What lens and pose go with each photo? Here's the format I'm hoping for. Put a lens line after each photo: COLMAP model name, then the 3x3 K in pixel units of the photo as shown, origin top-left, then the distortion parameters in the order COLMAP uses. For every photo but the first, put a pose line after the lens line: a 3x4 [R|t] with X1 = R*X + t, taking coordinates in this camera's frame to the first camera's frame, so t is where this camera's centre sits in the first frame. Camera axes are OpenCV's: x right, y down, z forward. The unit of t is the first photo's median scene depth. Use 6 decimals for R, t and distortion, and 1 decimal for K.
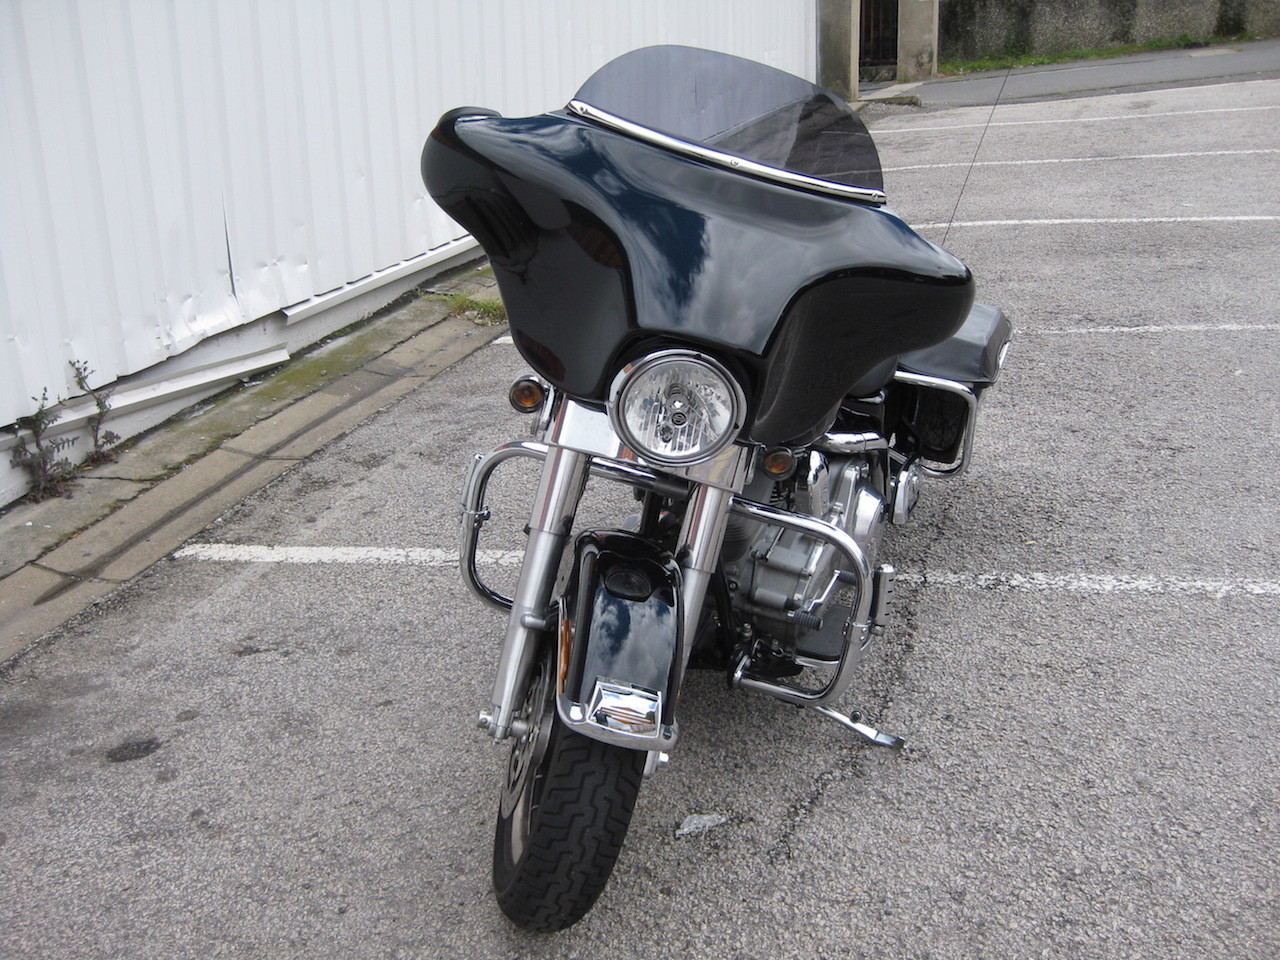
lens RADIAL K [[1417.2, 0, 652.8], [0, 1417.2, 500.7], [0, 0, 1]] dist [-0.174918, 0.126662]
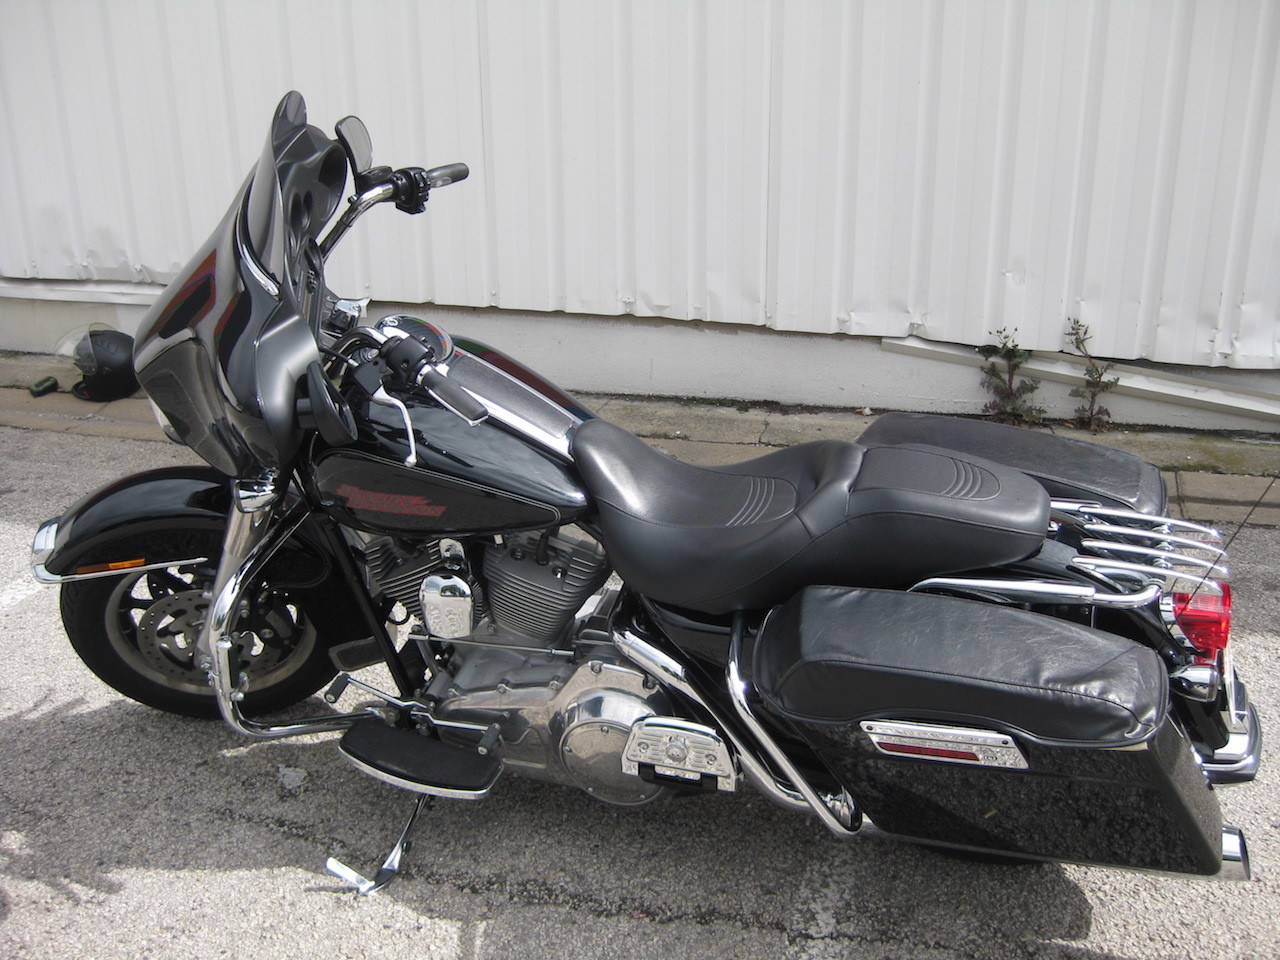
lens RADIAL K [[1412.5, 0, 642.1], [0, 1412.5, 505.4], [0, 0, 1]] dist [-0.175315, 0.135008]
pose [[0.037494, 0.428483, -0.902772, 0.777812], [-0.338275, 0.855514, 0.392004, -0.397735], [0.940300, 0.290687, 0.177022, 0.814620]]
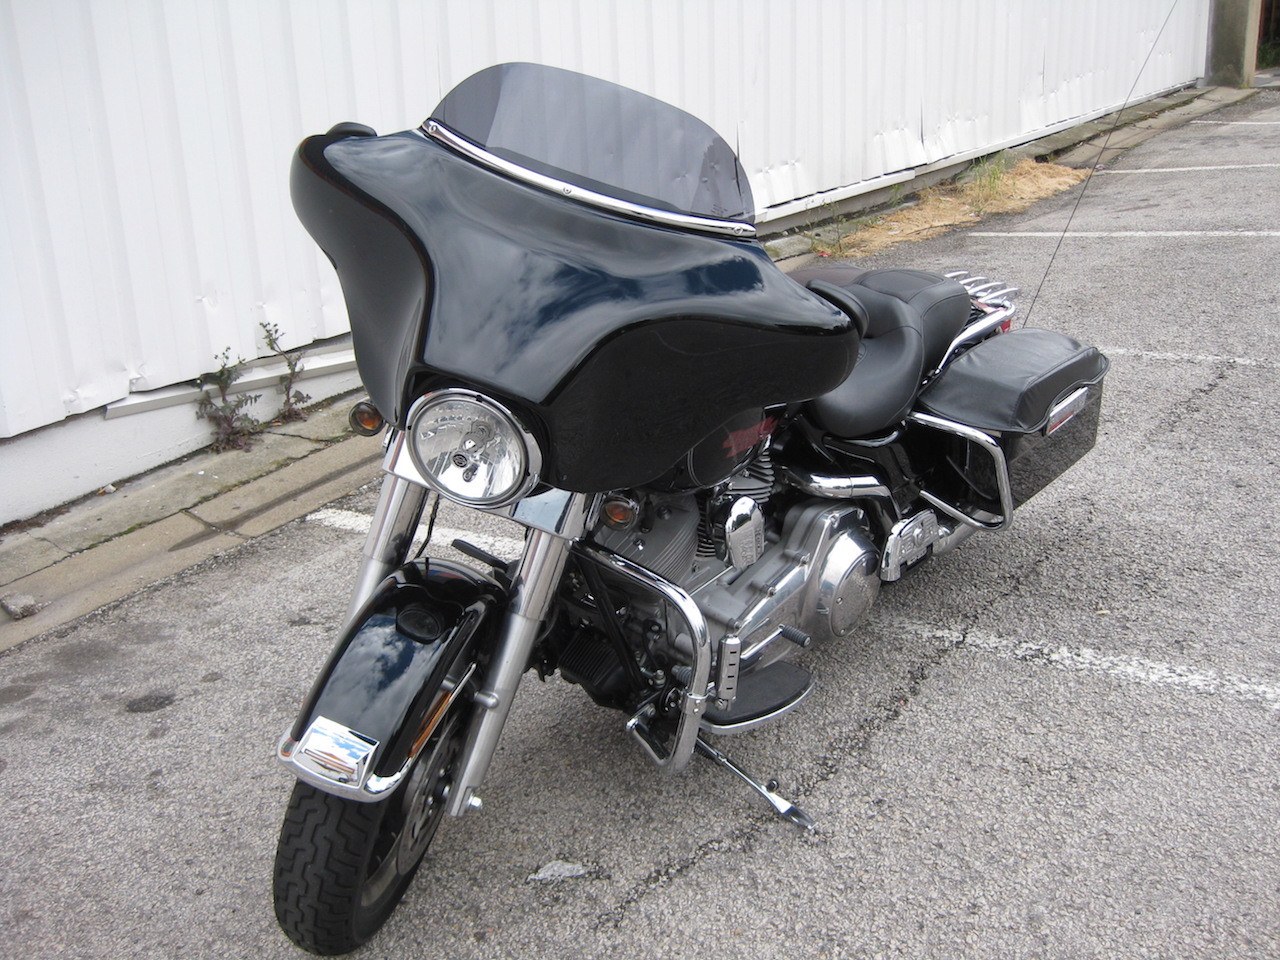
lens RADIAL K [[1417.2, 0, 652.8], [0, 1417.2, 500.7], [0, 0, 1]] dist [-0.174918, 0.126662]
pose [[0.950751, 0.103941, -0.292009, 0.278304], [-0.096494, 0.994536, 0.039830, -0.053519], [0.294554, -0.009691, 0.955586, 0.084045]]
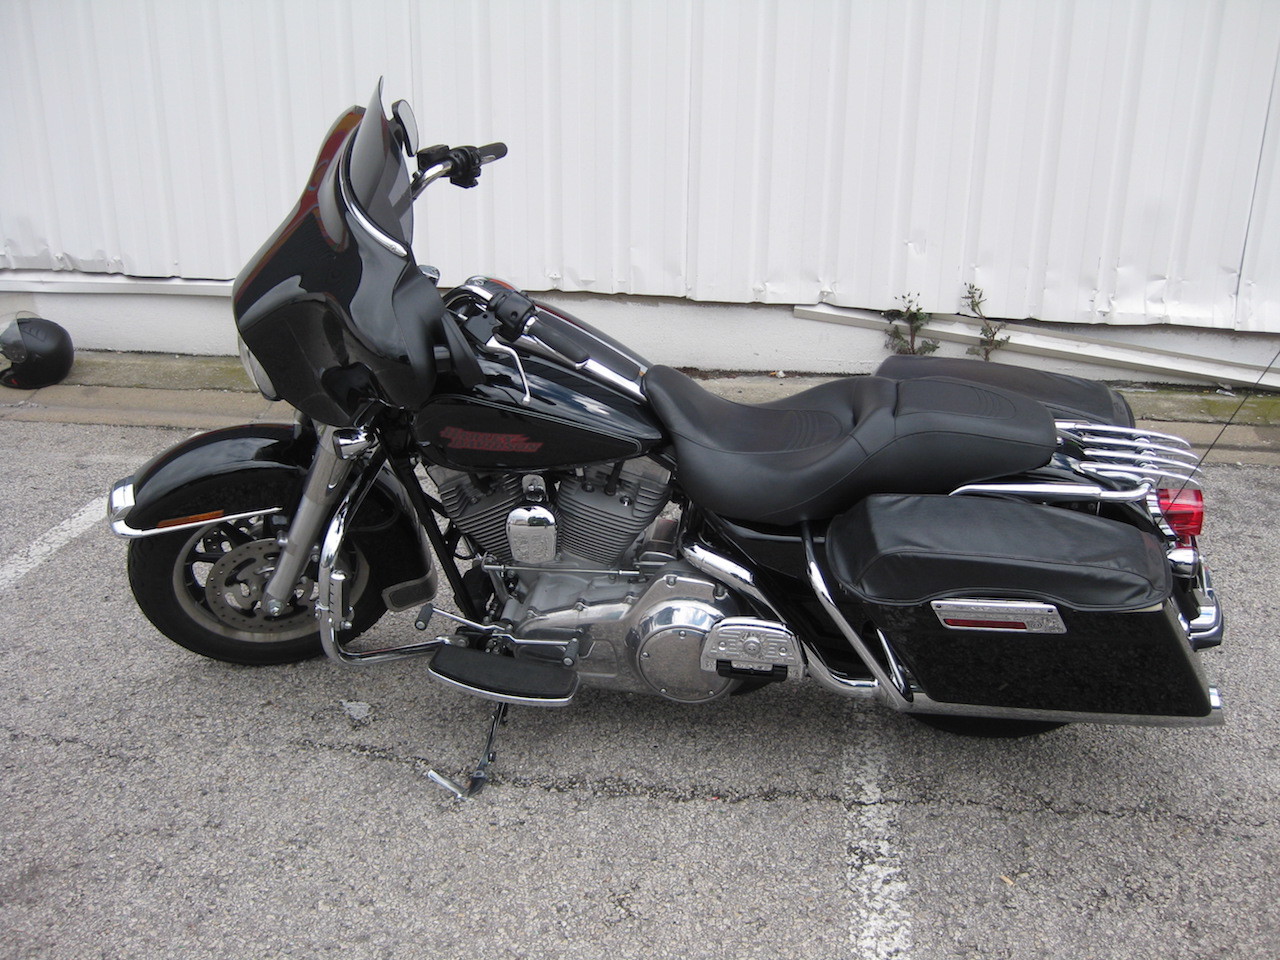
lens RADIAL K [[1417.2, 0, 652.8], [0, 1417.2, 500.7], [0, 0, 1]] dist [-0.174918, 0.126662]
pose [[0.183208, 0.427136, -0.885432, 0.875457], [-0.356650, 0.868193, 0.345024, -0.358452], [0.916098, 0.252578, 0.311398, 0.662052]]
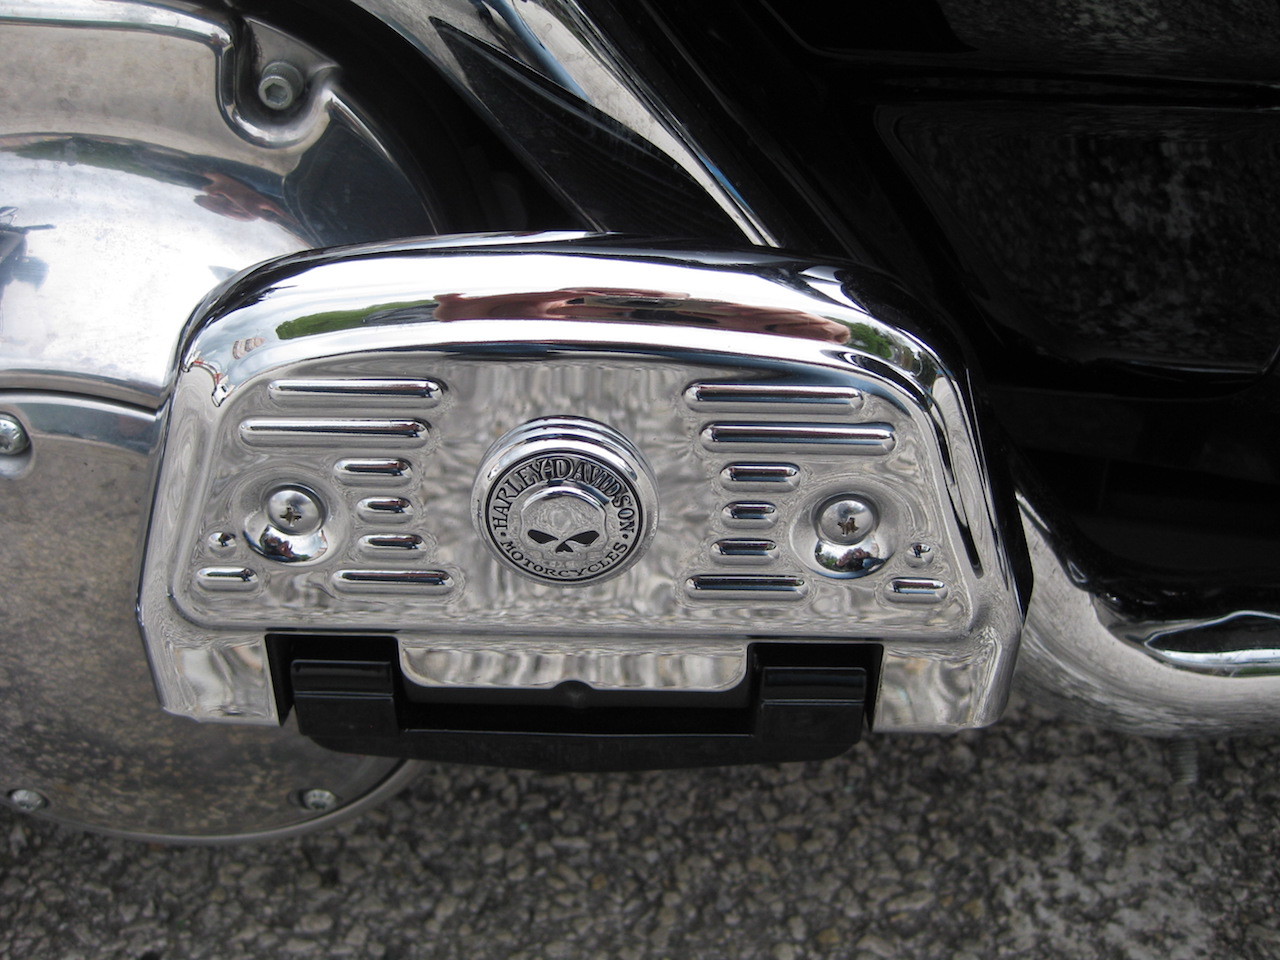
lens RADIAL K [[1417.2, 0, 652.8], [0, 1417.2, 500.7], [0, 0, 1]] dist [-0.174918, 0.126662]
pose [[0.337681, 0.540801, -0.770394, 0.267181], [-0.348459, 0.832143, 0.431410, -0.063591], [0.874384, 0.122772, 0.469446, 0.954296]]
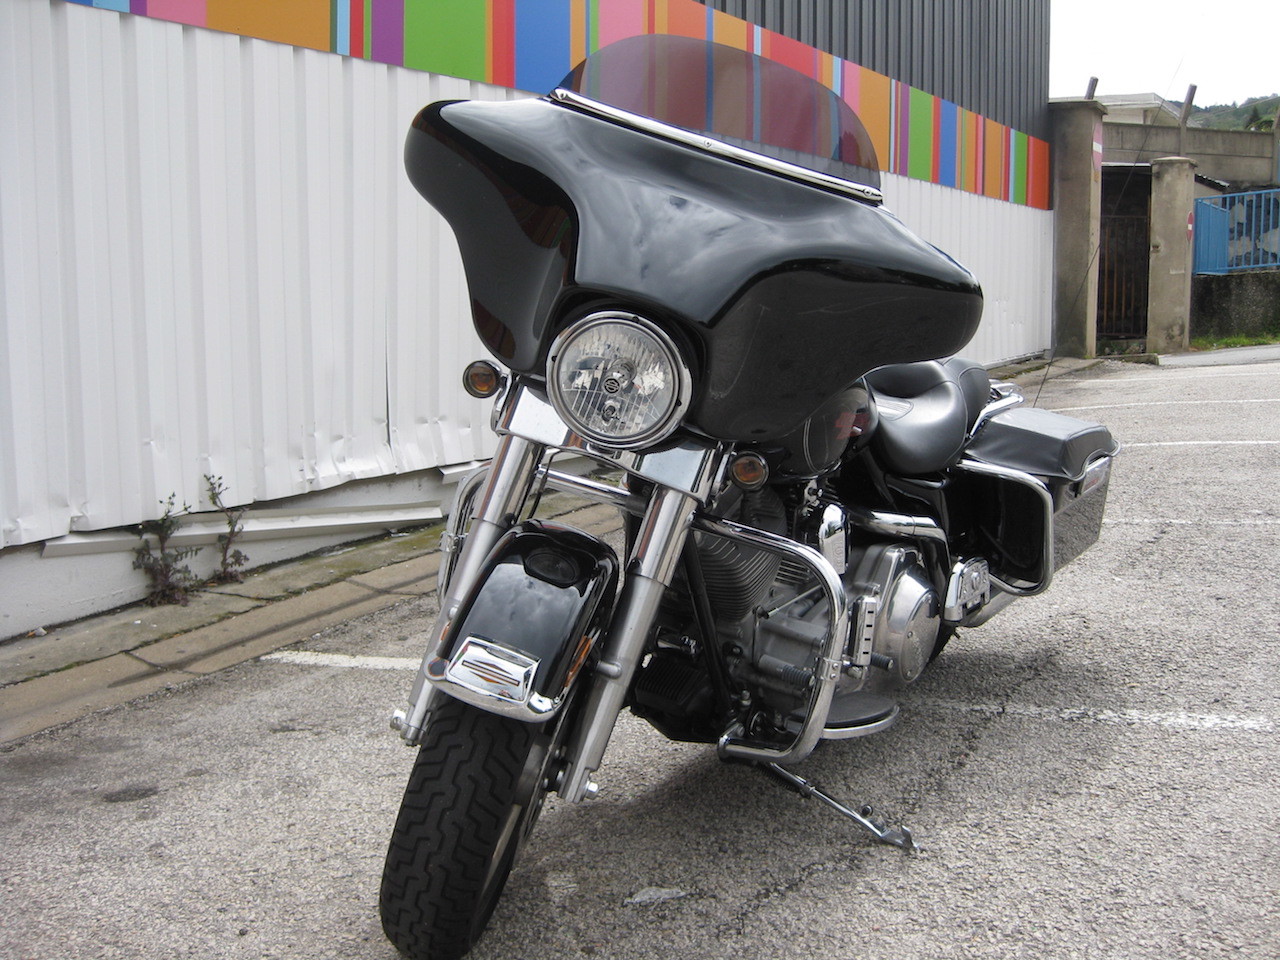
lens RADIAL K [[1417.2, 0, 652.8], [0, 1417.2, 500.7], [0, 0, 1]] dist [-0.174918, 0.126662]
pose [[0.980618, 0.052859, -0.188667, 0.146438], [-0.089599, 0.977319, -0.191886, 0.125207], [0.174244, 0.205071, 0.963112, 0.086771]]
